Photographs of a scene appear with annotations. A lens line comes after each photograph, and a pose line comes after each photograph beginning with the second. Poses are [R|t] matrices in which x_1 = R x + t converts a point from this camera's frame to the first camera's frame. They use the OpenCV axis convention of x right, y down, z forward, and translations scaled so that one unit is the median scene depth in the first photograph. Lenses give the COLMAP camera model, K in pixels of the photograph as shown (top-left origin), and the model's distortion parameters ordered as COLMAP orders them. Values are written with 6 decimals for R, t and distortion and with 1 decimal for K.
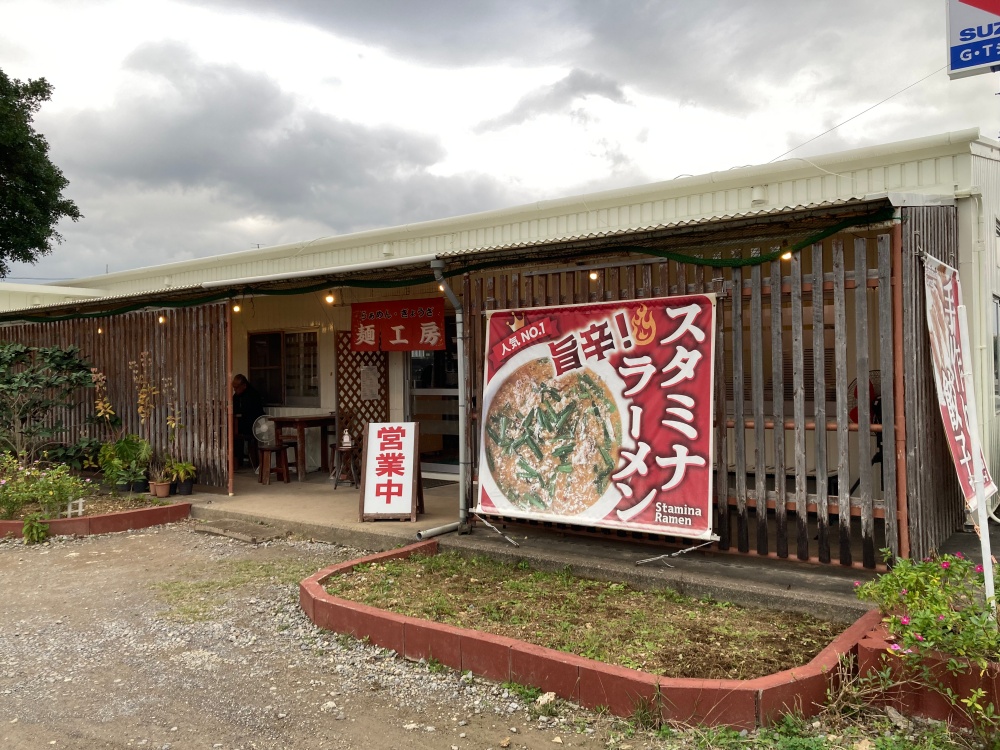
lens RADIAL K [[811.5, 0, 500.0], [0, 811.5, 375.0], [0, 0, 1]] dist [0.004989, 0.007461]
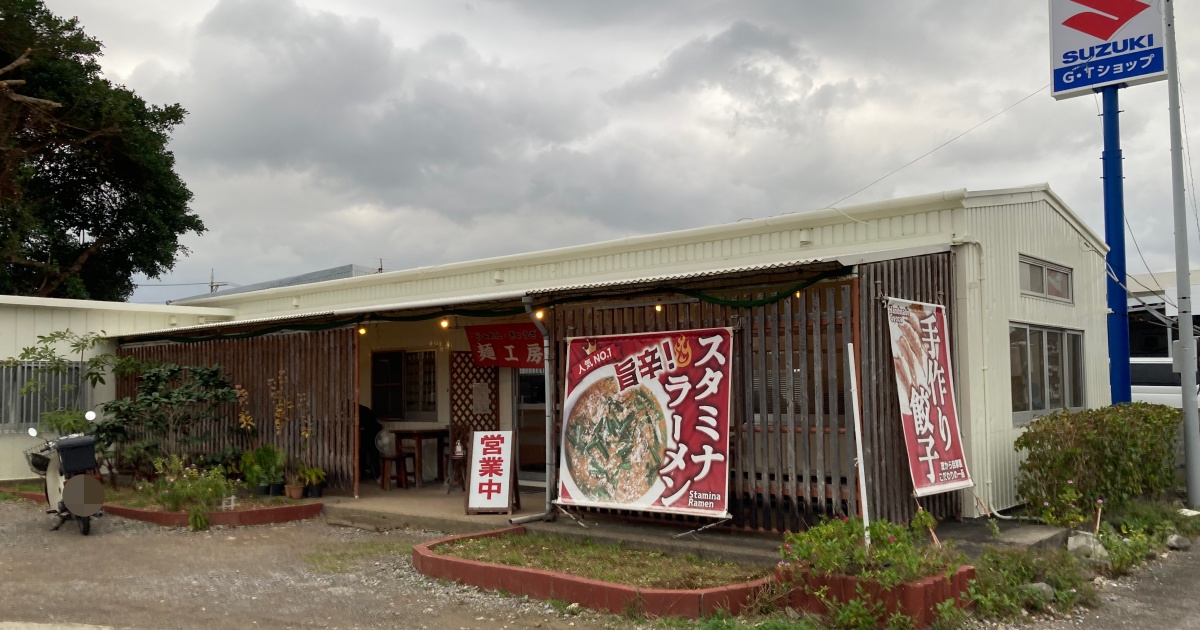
lens RADIAL K [[980.0, 0, 601.5], [0, 980.0, 354.4], [0, 0, 1]] dist [0.009358, 0.000708]
pose [[0.997920, -0.001290, -0.064457, 0.127953], [-0.001261, 0.999218, -0.039518, 0.003687], [0.064457, 0.039518, 0.997138, -0.456634]]
